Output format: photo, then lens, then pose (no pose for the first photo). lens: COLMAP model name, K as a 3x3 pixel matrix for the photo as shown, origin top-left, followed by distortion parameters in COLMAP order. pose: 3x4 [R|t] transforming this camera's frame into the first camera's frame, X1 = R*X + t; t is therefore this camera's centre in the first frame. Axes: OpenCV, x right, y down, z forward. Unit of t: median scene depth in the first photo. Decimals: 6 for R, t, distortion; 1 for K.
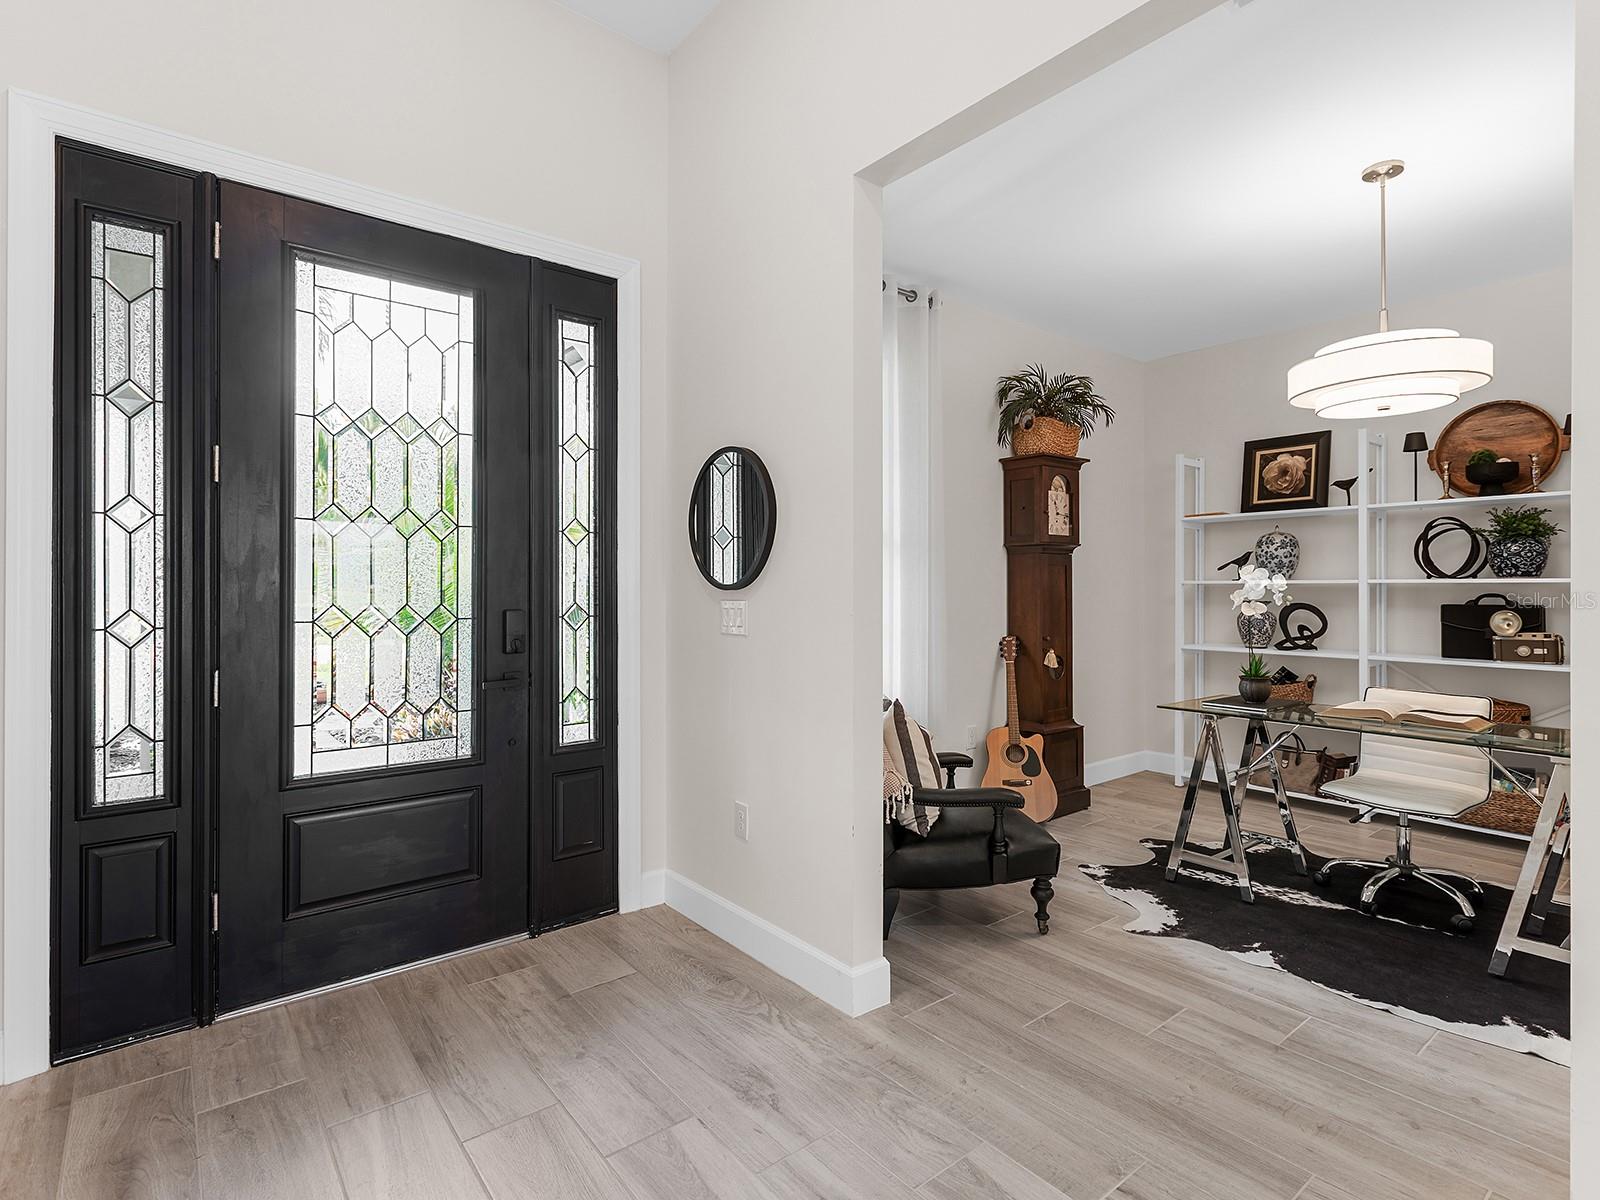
lens RADIAL K [[822.0, 0, 806.2], [0, 822.0, 590.5], [0, 0, 1]] dist [0.001566, -0.000064]
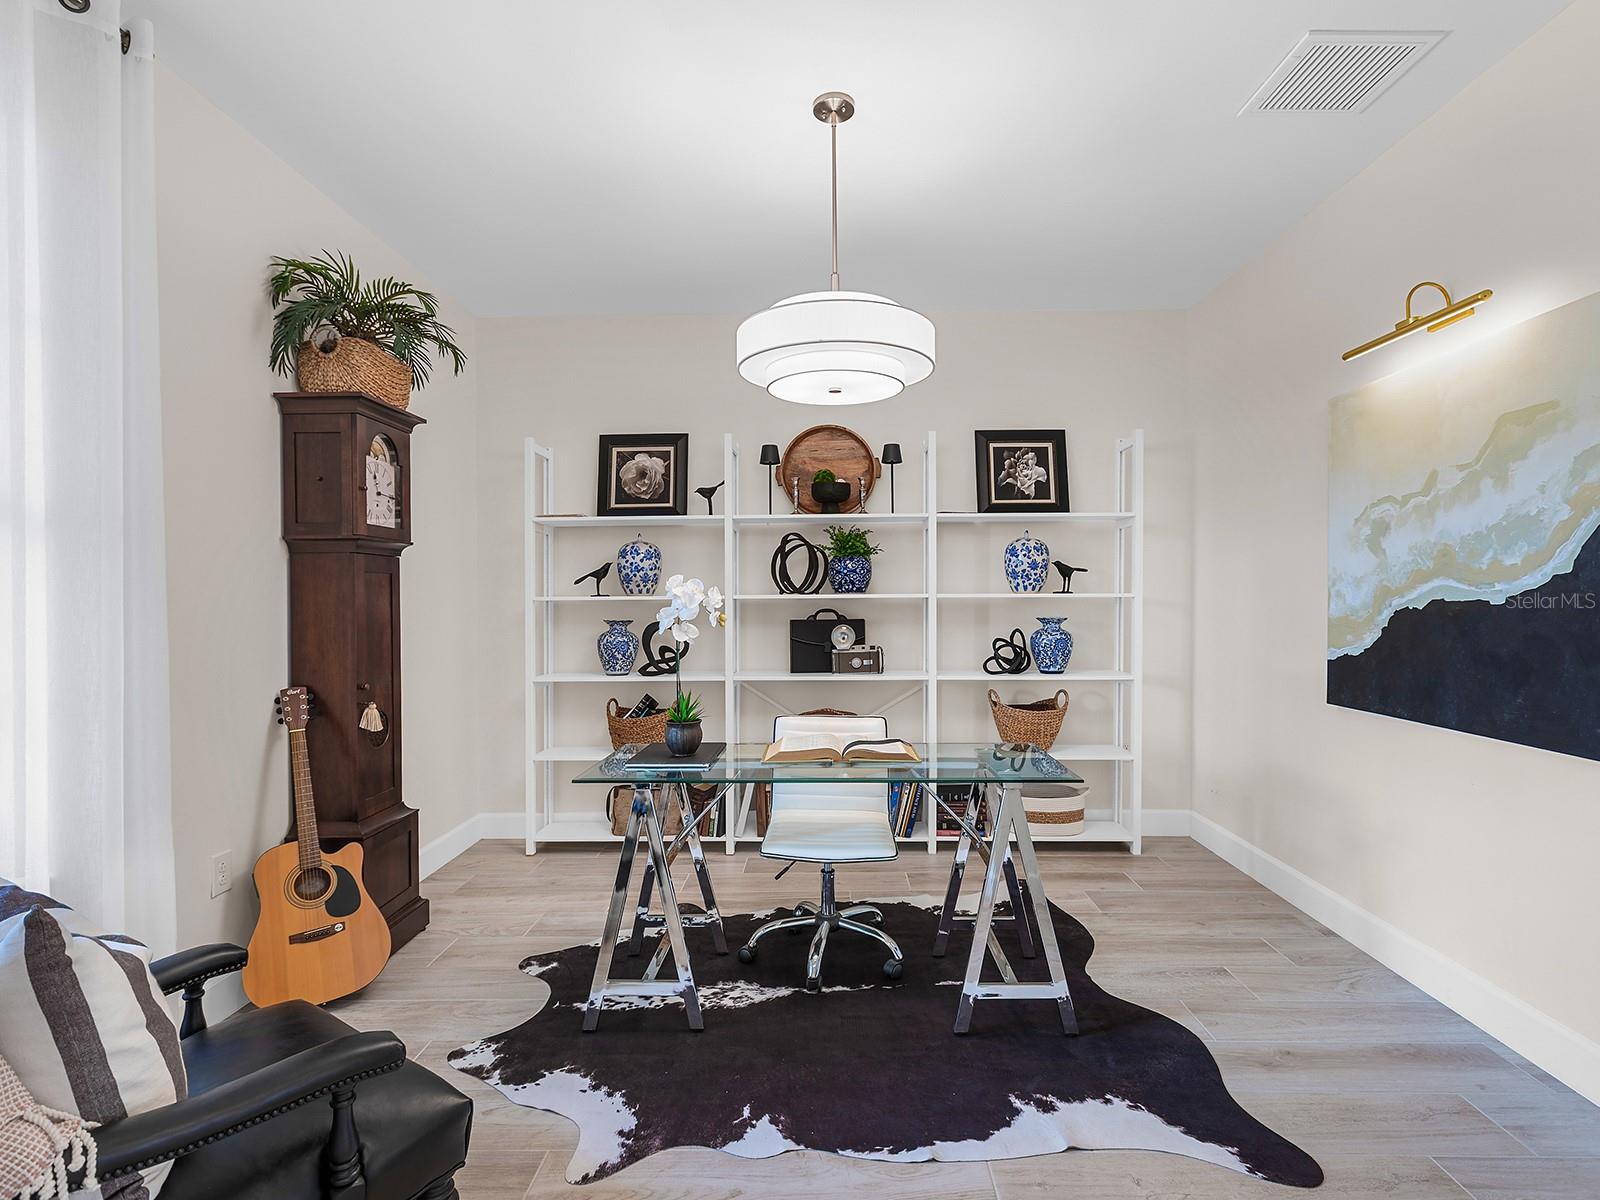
lens RADIAL K [[793.4, 0, 806.5], [0, 793.4, 601.1], [0, 0, 1]] dist [0.000443, 0.001517]
pose [[0.638504, -0.003943, 0.769609, 0.038549], [0.010903, 0.999933, -0.003922, -0.002094], [-0.769541, 0.010895, 0.638504, 0.342854]]
